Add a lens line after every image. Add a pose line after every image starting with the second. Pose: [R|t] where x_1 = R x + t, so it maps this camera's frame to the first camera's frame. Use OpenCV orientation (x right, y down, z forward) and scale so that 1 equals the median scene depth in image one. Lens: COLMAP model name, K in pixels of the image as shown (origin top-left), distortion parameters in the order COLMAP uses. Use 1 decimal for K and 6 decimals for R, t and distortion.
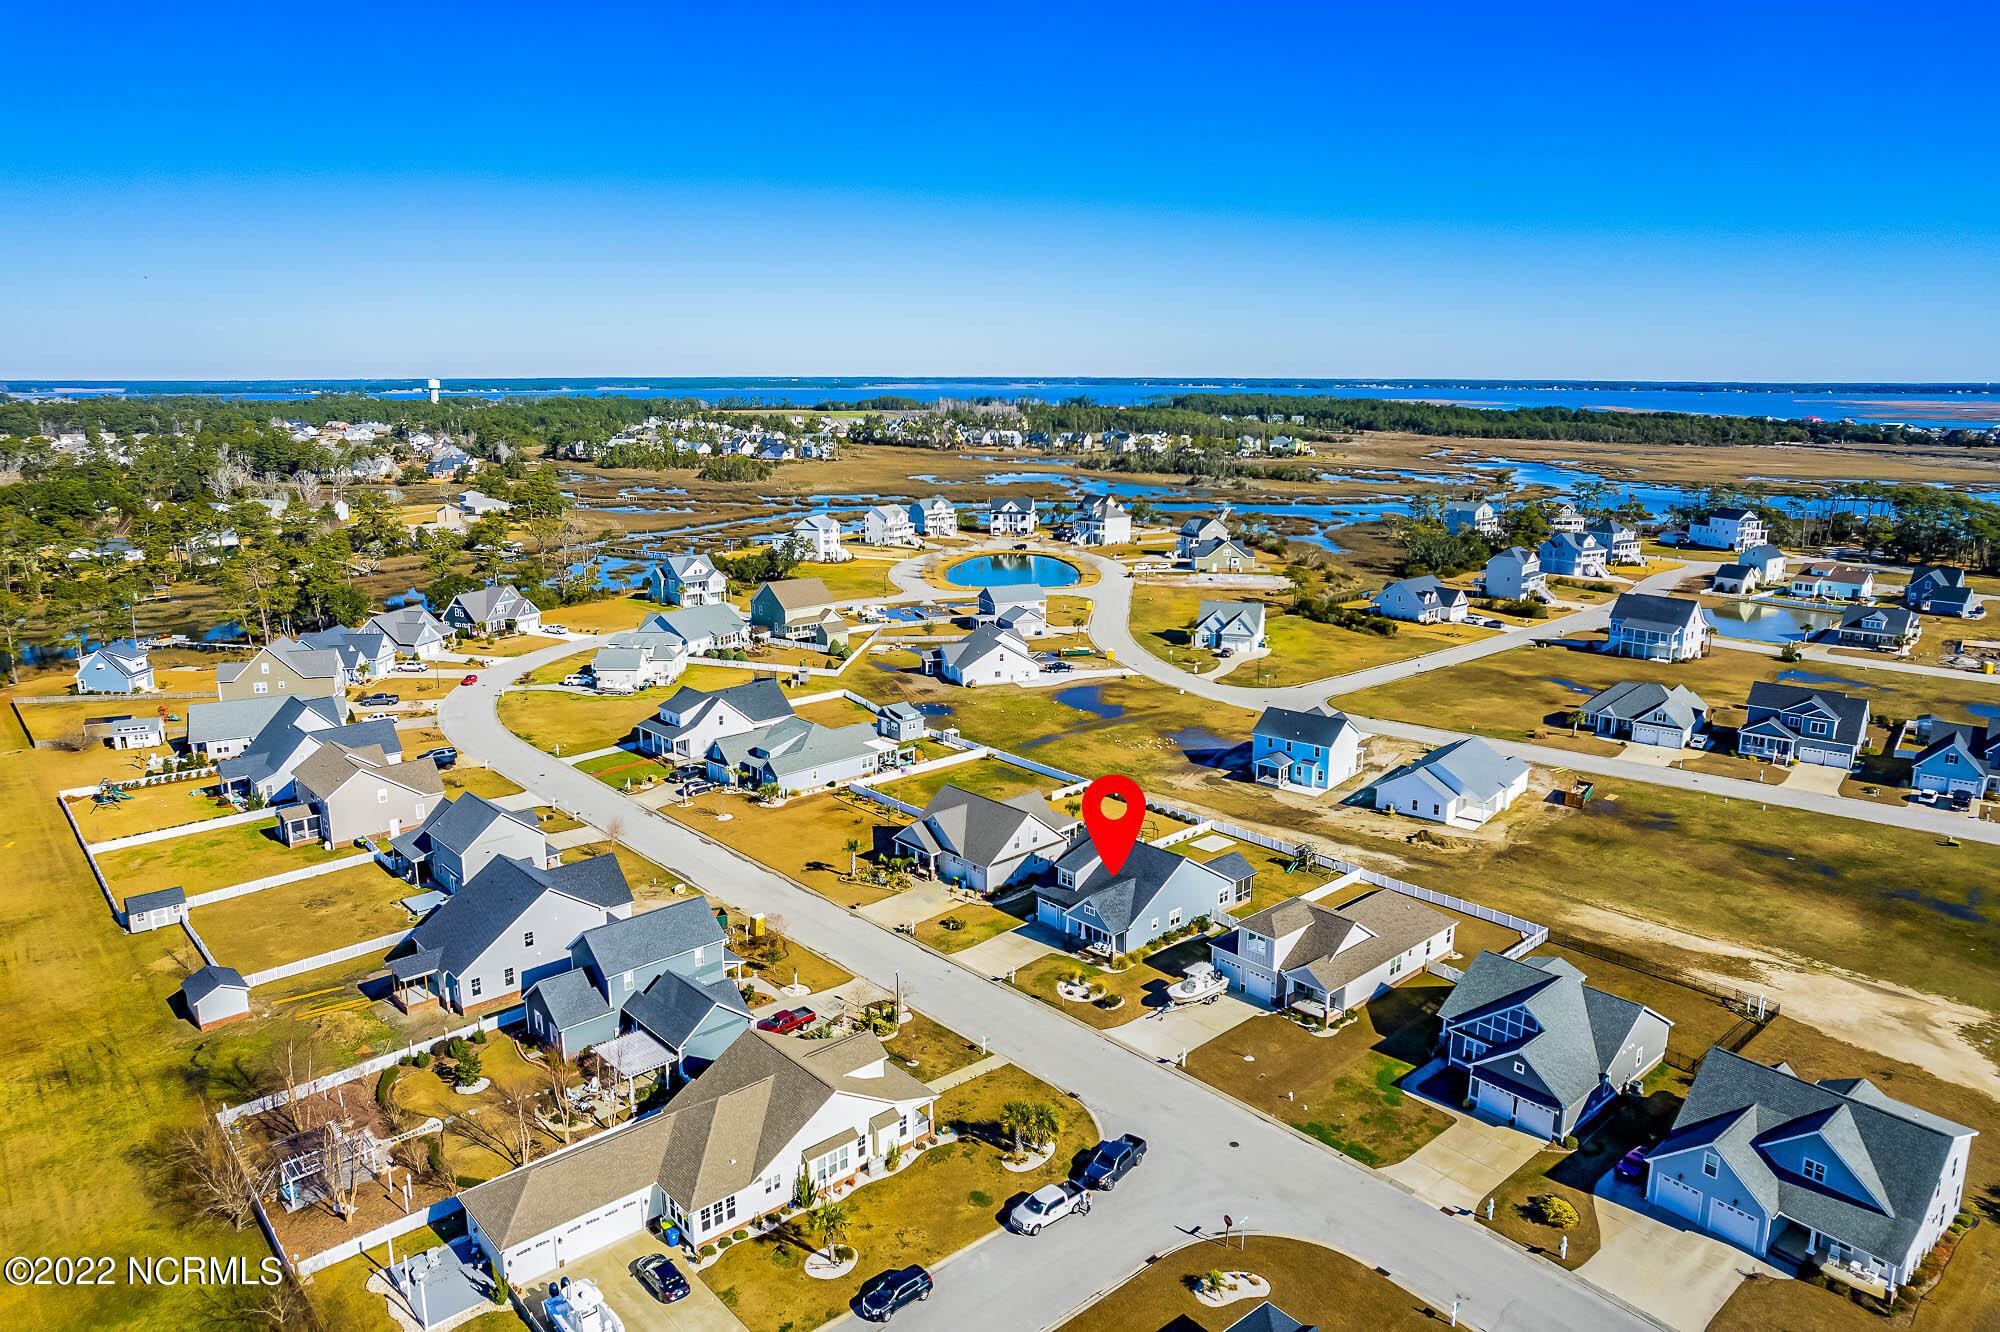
lens RADIAL K [[1296.3, 0, 994.2], [0, 1296.3, 633.9], [0, 0, 1]] dist [-0.071408, 0.054015]
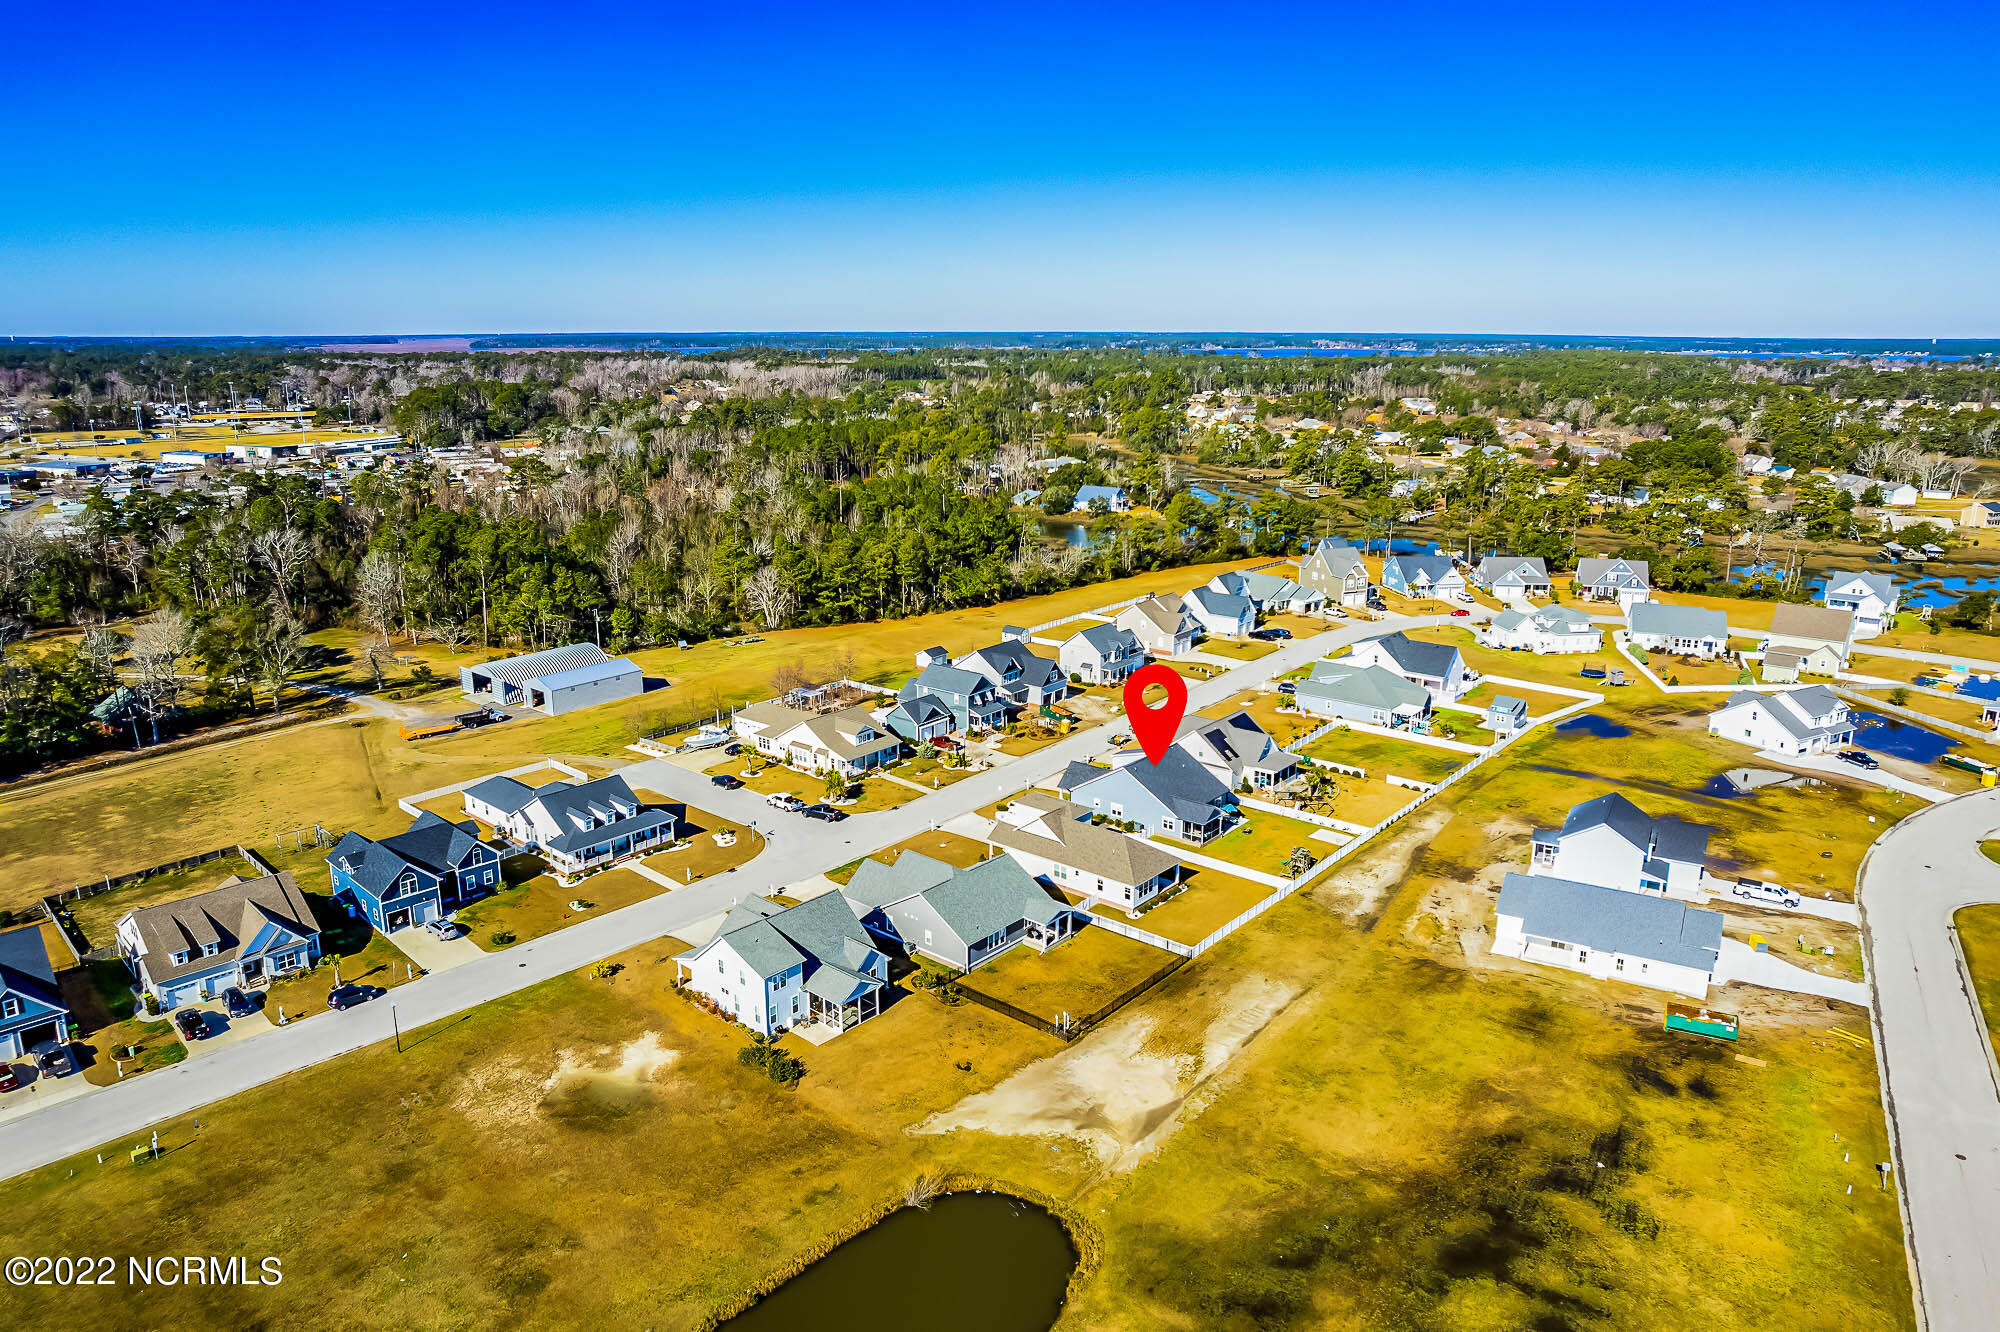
lens RADIAL K [[1300.2, 0, 1000.0], [0, 1300.2, 666.0], [0, 0, 1]] dist [-0.057019, 0.053899]
pose [[0.150962, 0.251176, -0.956097, 0.978032], [-0.198798, 0.955136, 0.219534, -0.134487], [0.968344, 0.156929, 0.194123, 0.440149]]
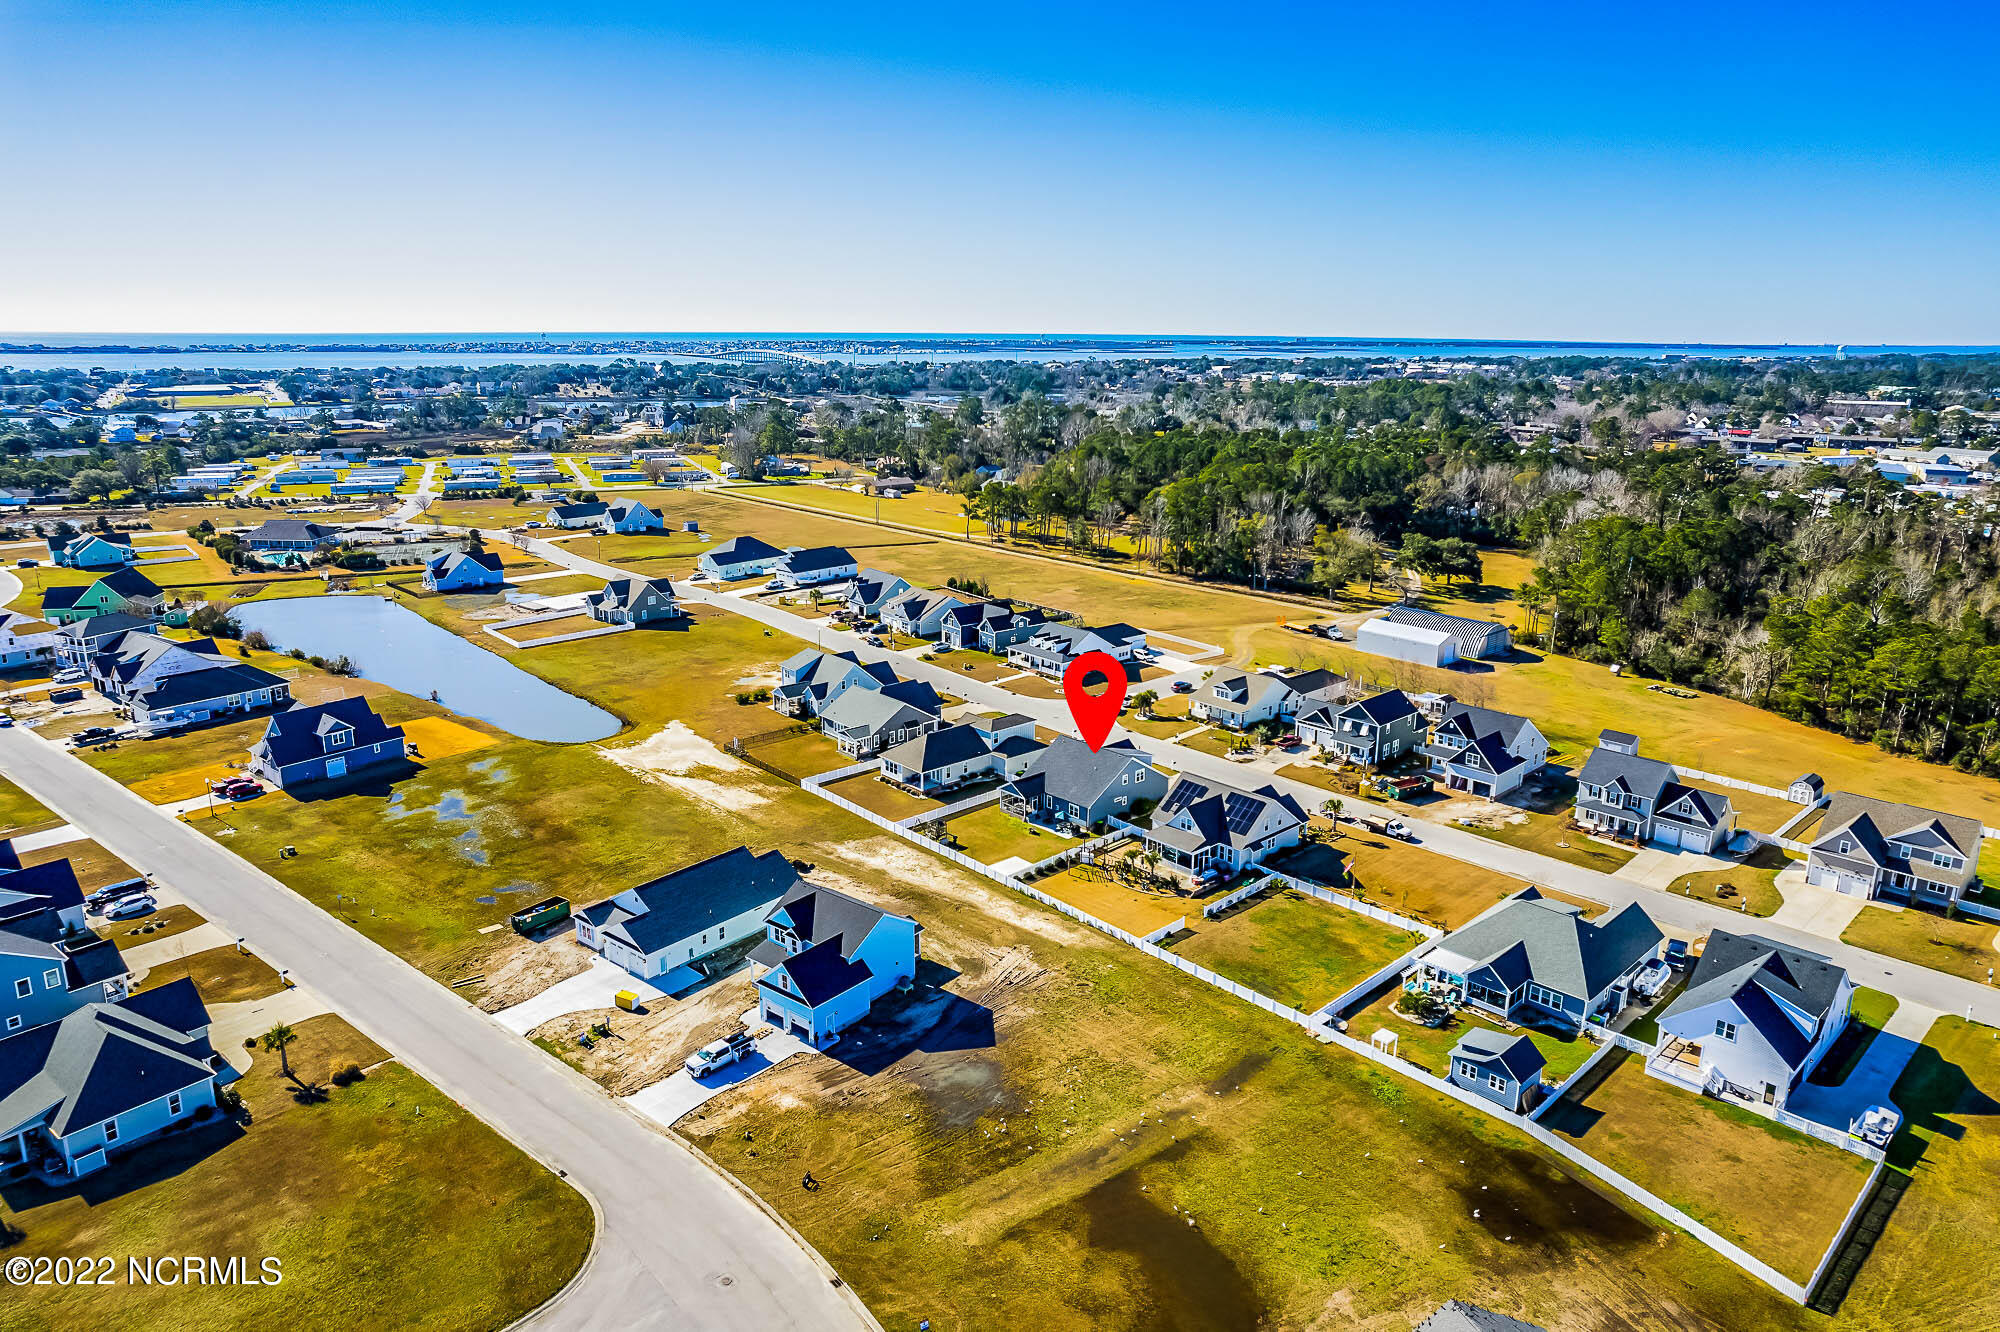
lens RADIAL K [[1260.3, 0, 1000.0], [0, 1260.3, 666.0], [0, 0, 1]] dist [-0.067624, 0.048050]
pose [[-0.999979, 0.000704, -0.006484, 0.159597], [-0.002265, 0.894804, 0.446454, -0.363172], [0.006116, 0.446460, -0.894783, 1.582476]]
